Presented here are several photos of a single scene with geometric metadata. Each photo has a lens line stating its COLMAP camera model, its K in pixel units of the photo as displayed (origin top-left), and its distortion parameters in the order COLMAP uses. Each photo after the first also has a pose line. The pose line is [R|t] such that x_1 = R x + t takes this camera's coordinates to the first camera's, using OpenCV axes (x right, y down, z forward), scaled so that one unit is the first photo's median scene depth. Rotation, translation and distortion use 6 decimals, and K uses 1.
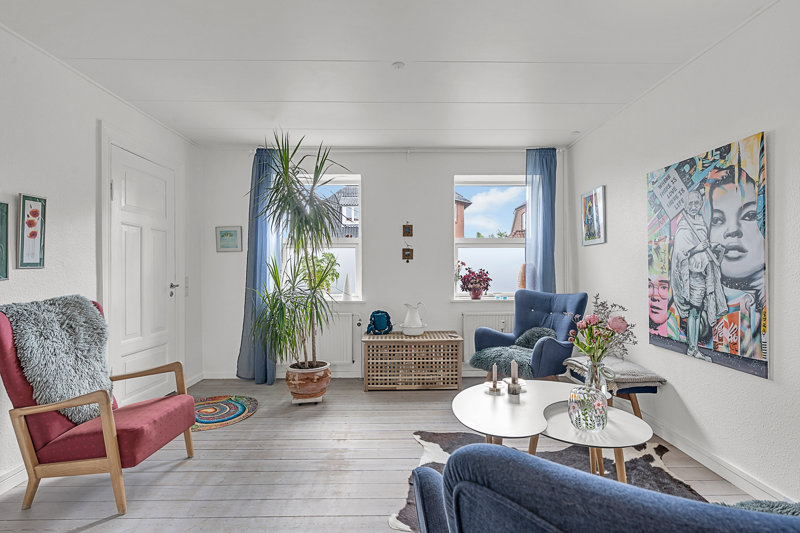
lens RADIAL K [[390.4, 0, 400.0], [0, 390.4, 266.5], [0, 0, 1]] dist [-0.038678, -0.000170]
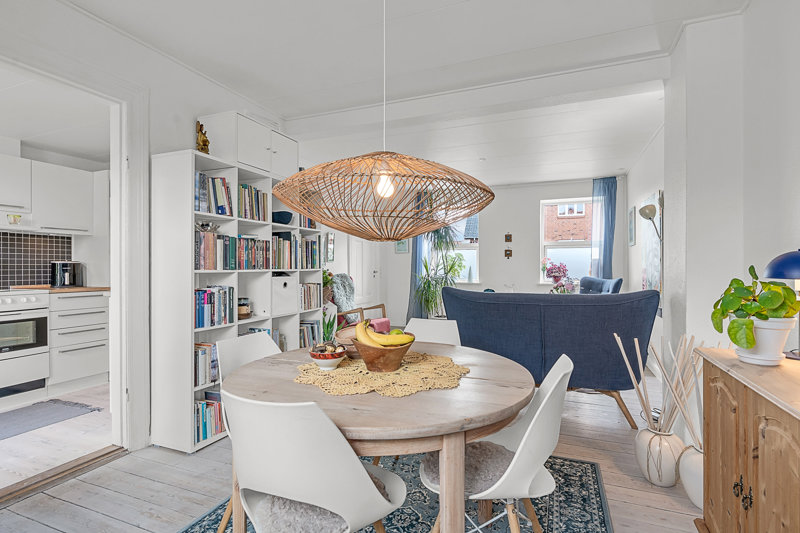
lens RADIAL K [[390.4, 0, 400.0], [0, 390.4, 266.5], [0, 0, 1]] dist [-0.038678, -0.000170]
pose [[0.924240, -0.002661, -0.381804, 0.213307], [0.003920, 0.999989, 0.002520, 0.015182], [0.381793, -0.003826, 0.924240, -0.595016]]
